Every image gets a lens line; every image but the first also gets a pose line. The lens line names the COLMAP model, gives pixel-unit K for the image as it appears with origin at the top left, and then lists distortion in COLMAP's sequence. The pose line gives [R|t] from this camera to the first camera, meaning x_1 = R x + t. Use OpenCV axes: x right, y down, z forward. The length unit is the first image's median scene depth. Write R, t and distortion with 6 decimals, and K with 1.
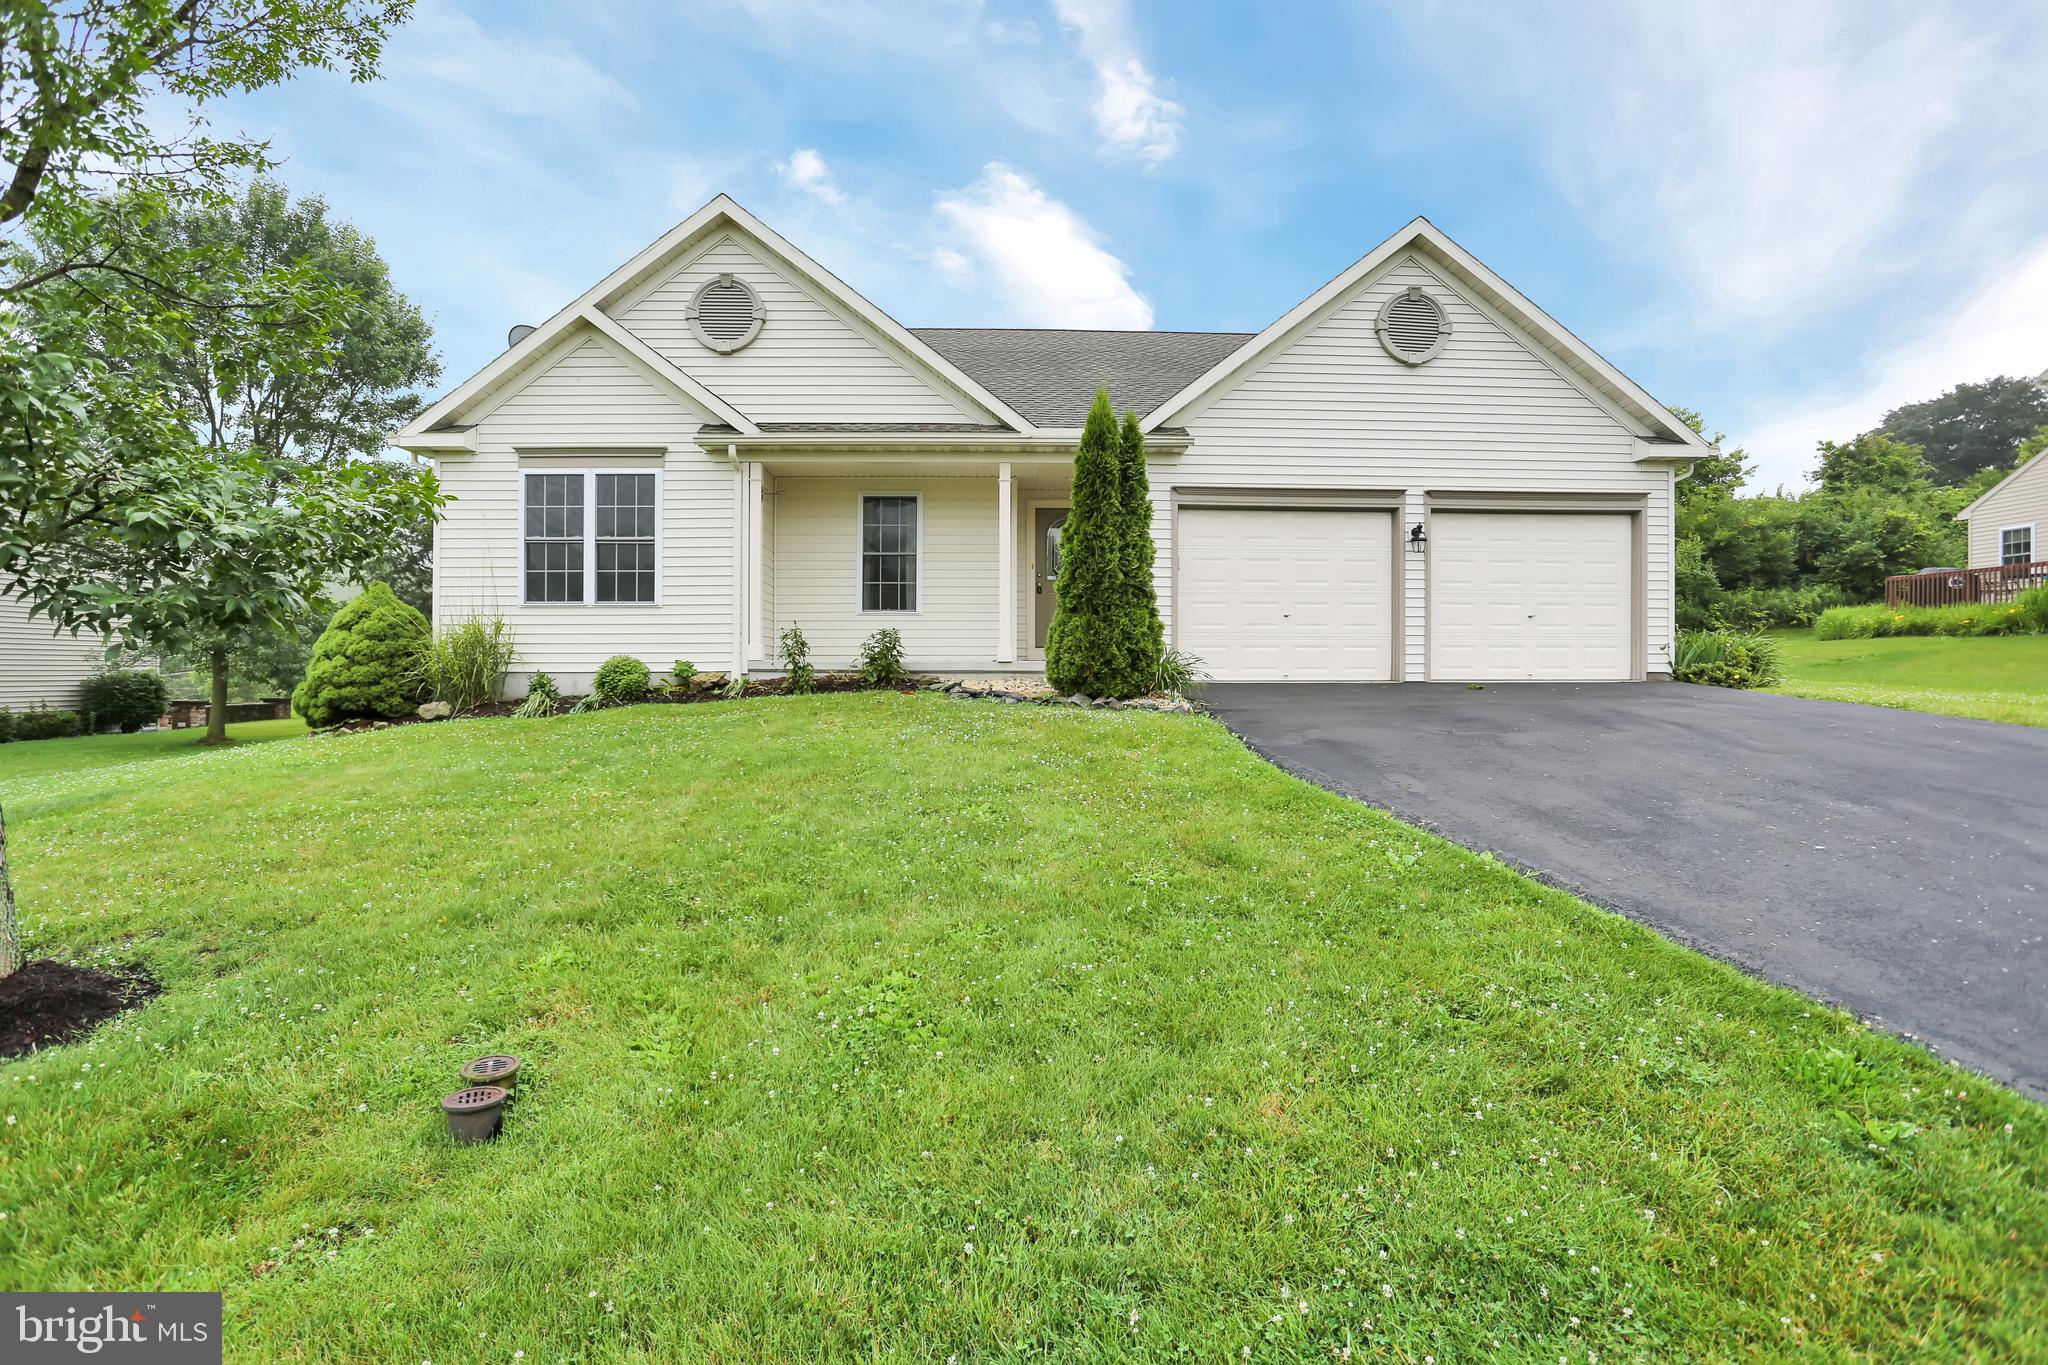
lens RADIAL K [[1028.0, 0, 1021.6], [0, 1028.0, 751.6], [0, 0, 1]] dist [-0.079774, 0.039211]
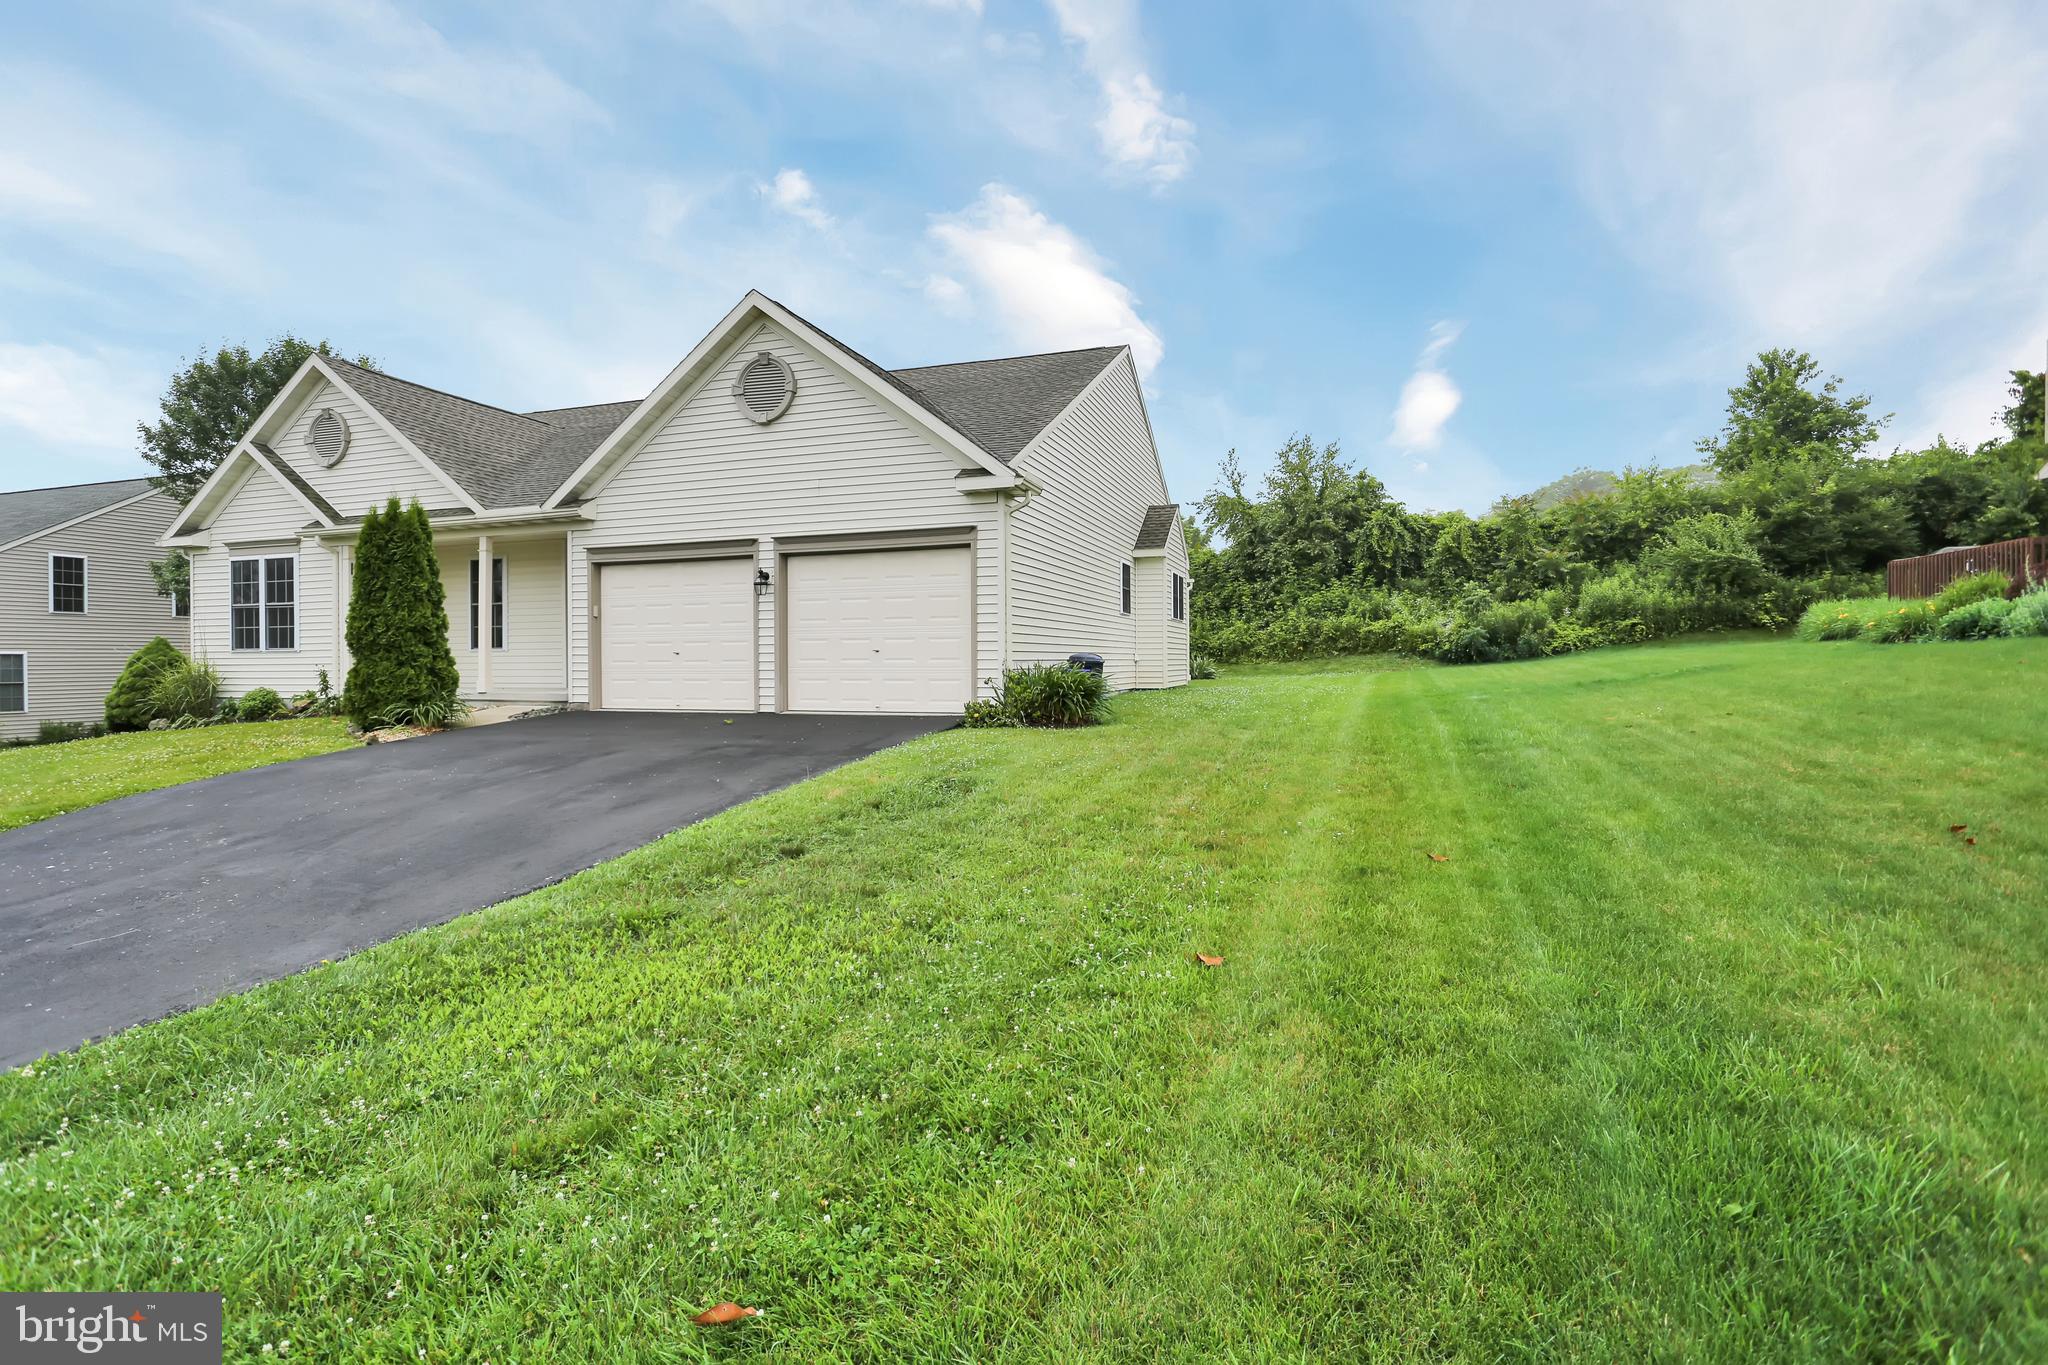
lens RADIAL K [[1028.0, 0, 1021.6], [0, 1028.0, 751.6], [0, 0, 1]] dist [-0.079774, 0.039211]
pose [[0.936845, 0.029347, -0.348511, 1.069175], [-0.022972, 0.999485, 0.022414, -0.059329], [0.348989, -0.012993, 0.937037, 0.057766]]
